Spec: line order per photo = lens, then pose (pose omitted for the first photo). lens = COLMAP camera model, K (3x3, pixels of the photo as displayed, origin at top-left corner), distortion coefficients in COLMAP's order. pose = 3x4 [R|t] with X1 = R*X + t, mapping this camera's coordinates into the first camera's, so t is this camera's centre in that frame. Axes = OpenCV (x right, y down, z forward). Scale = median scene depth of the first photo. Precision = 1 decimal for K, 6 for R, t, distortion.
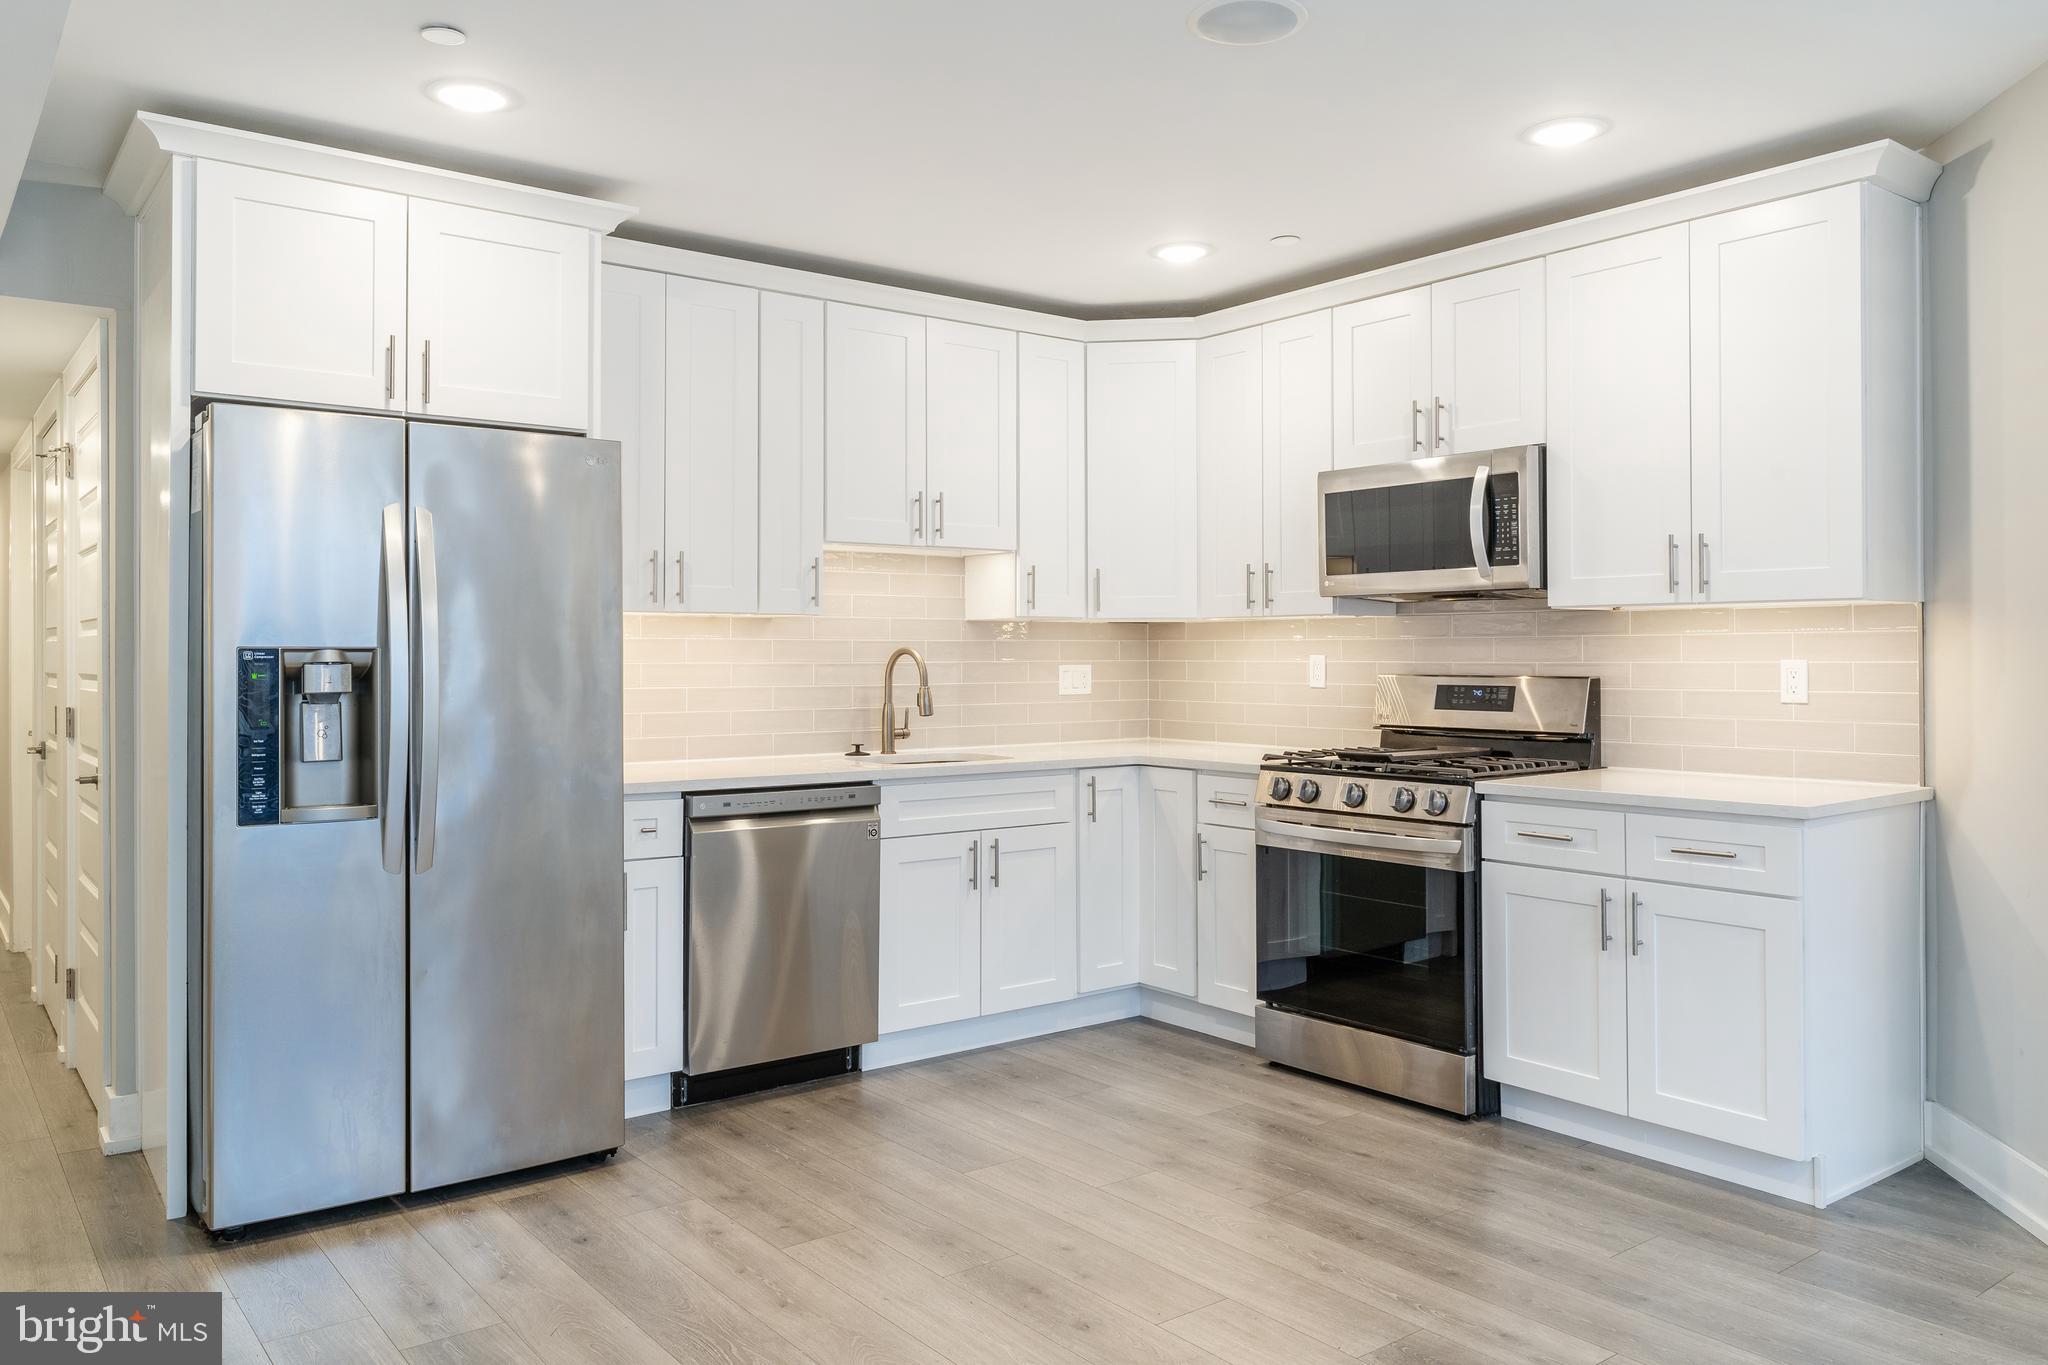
lens RADIAL K [[1494.3, 0, 1001.2], [0, 1494.3, 653.2], [0, 0, 1]] dist [-0.007261, 0.008588]
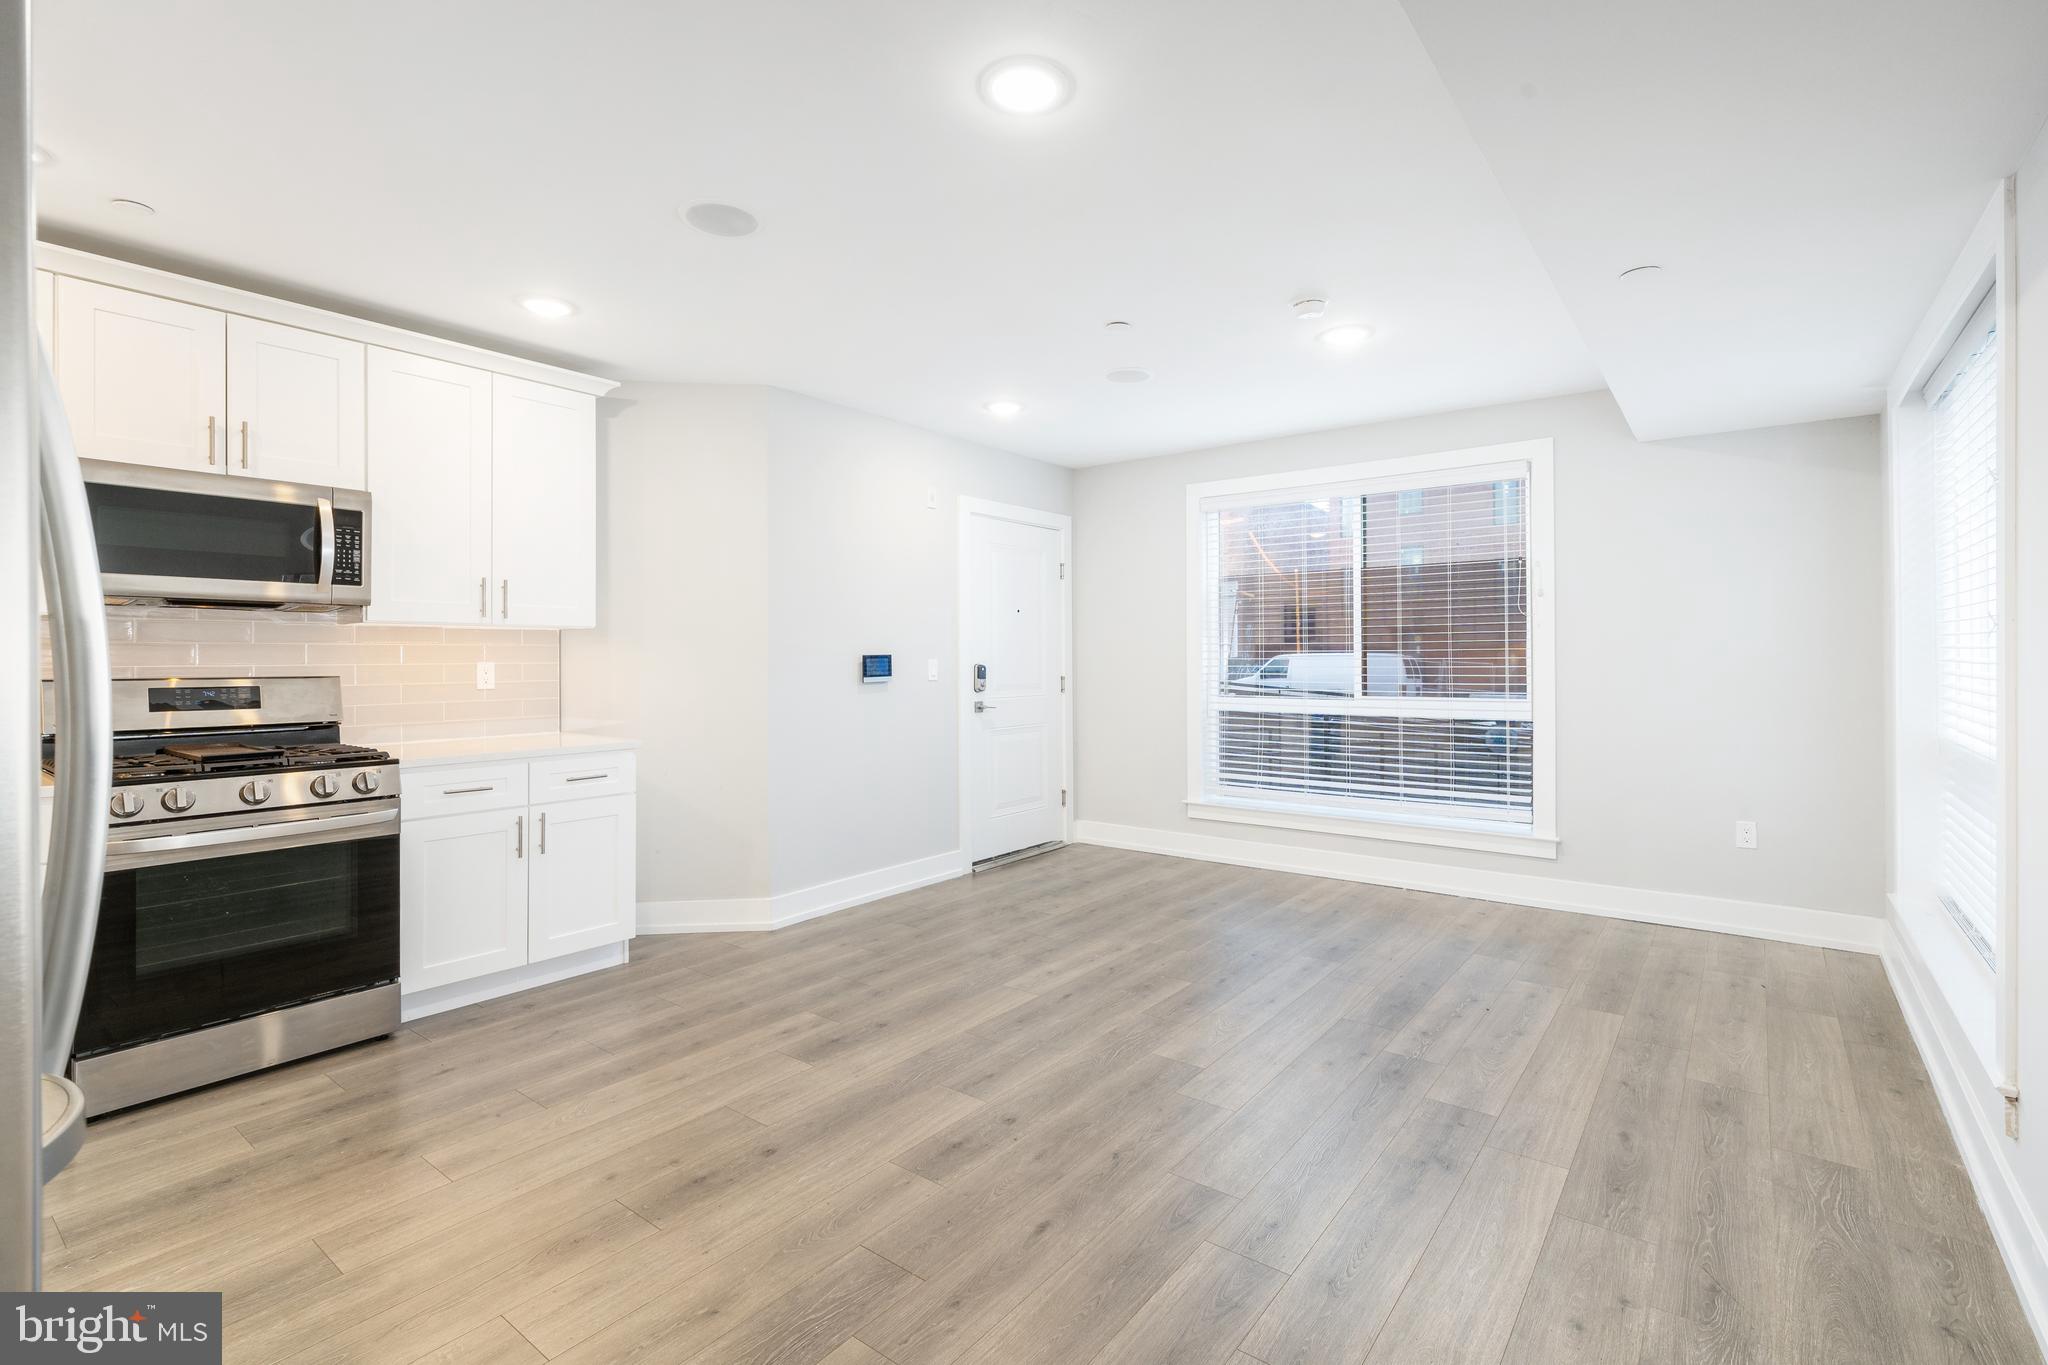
lens RADIAL K [[930.6, 0, 1044.3], [0, 930.6, 652.6], [0, 0, 1]] dist [0.007951, -0.001785]
pose [[-0.269660, 0.010092, 0.962903, -0.554787], [0.003210, 0.999949, -0.009582, 0.005678], [-0.962950, 0.000508, -0.269679, 0.660918]]
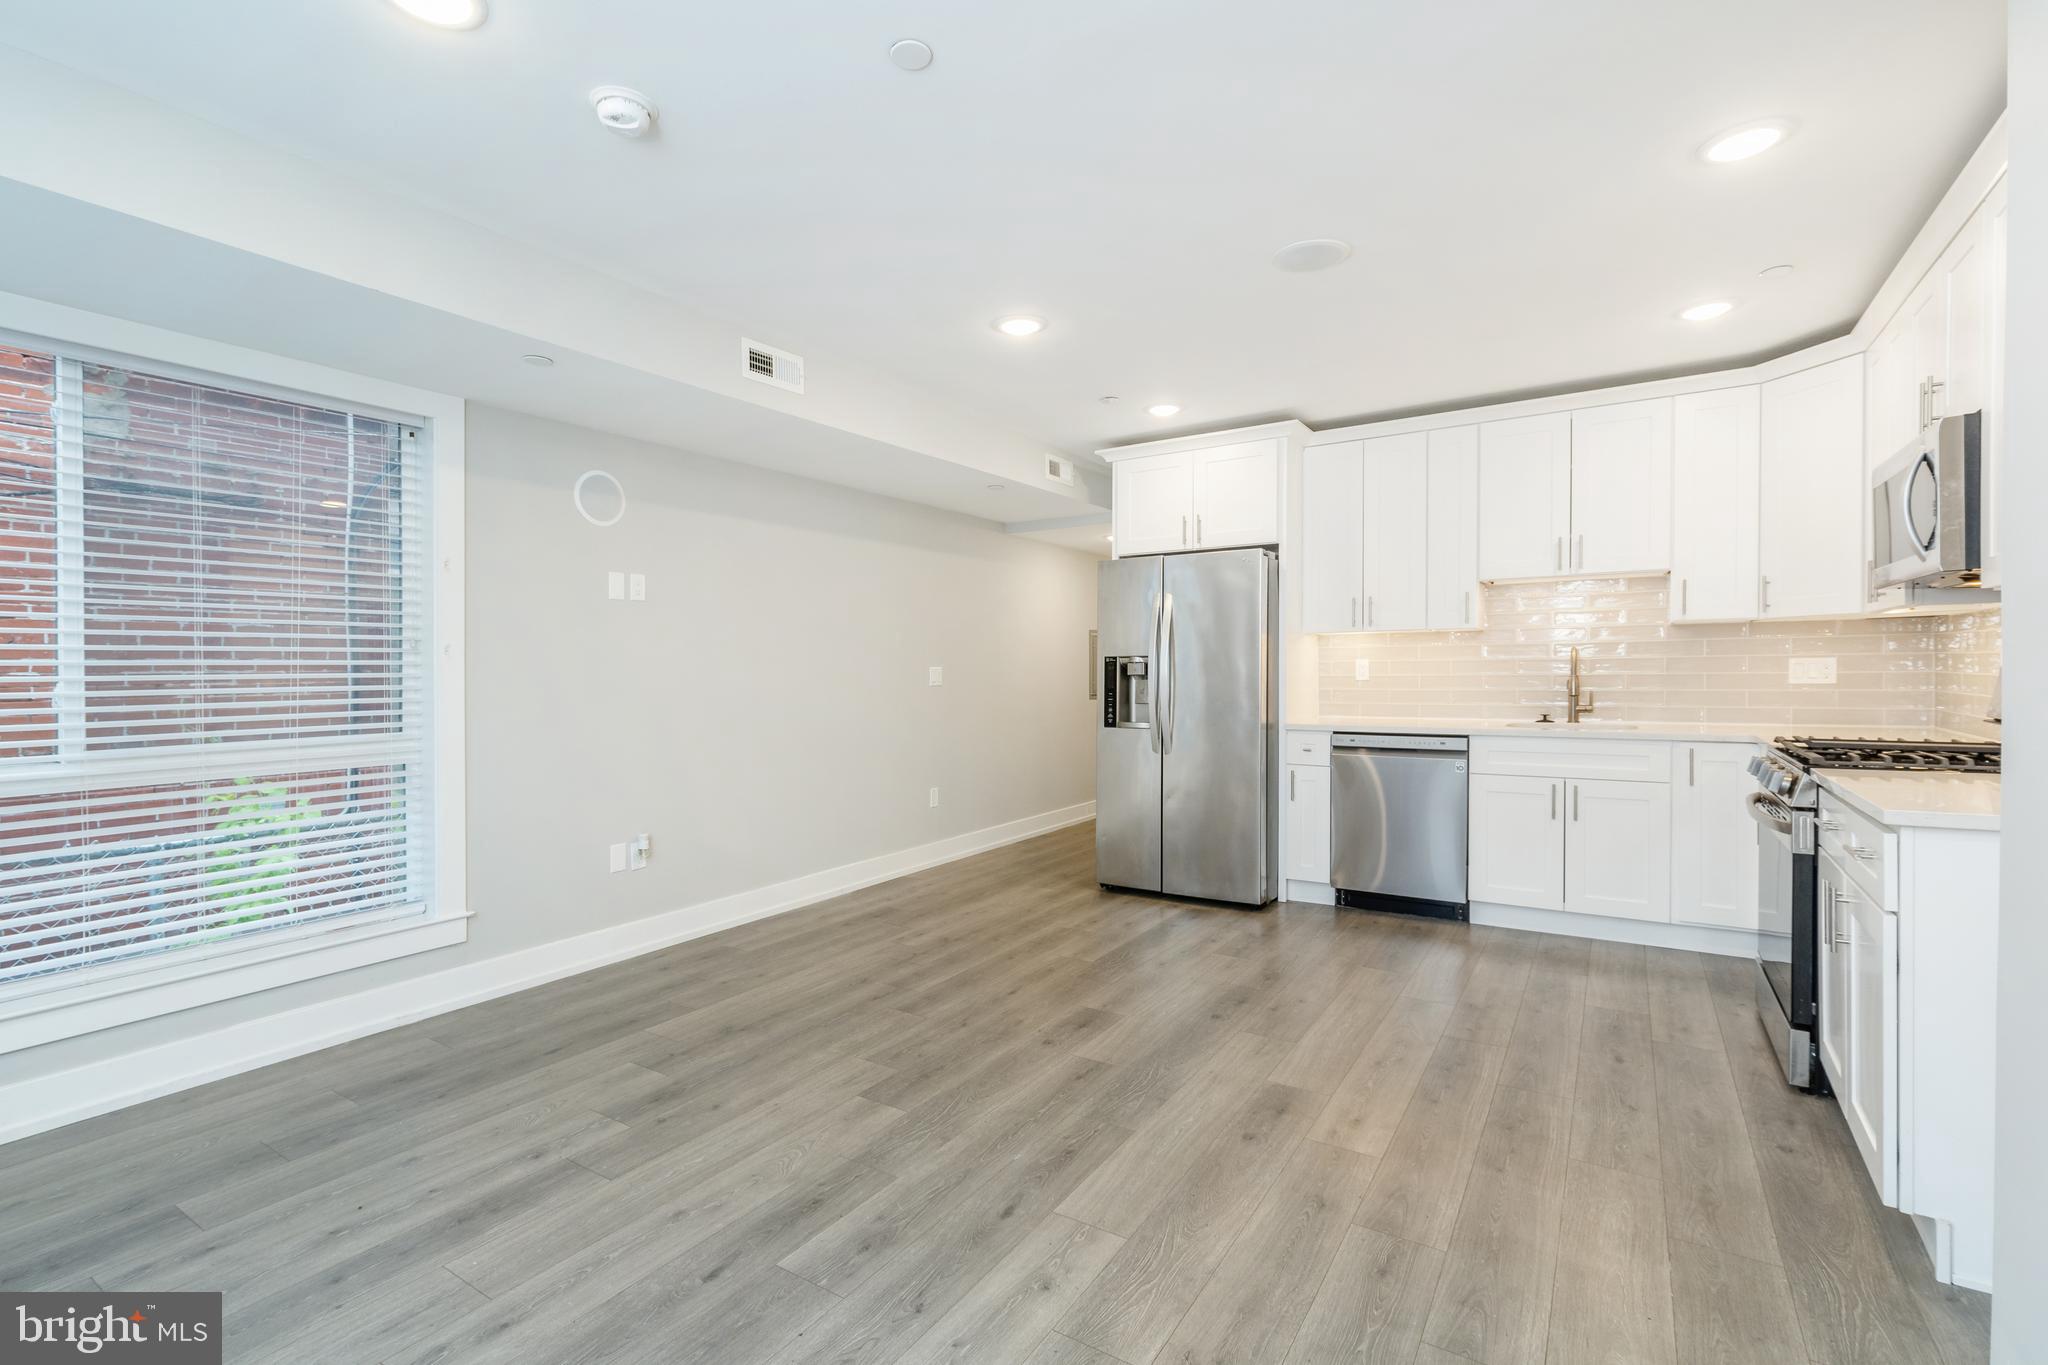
lens RADIAL K [[930.6, 0, 1026.7], [0, 930.6, 671.6], [0, 0, 1]] dist [0.007951, -0.001785]
pose [[0.336406, 0.001207, -0.941716, 0.712607], [0.013142, 0.999896, 0.005977, 0.008174], [0.941625, -0.014387, 0.336355, 0.264286]]
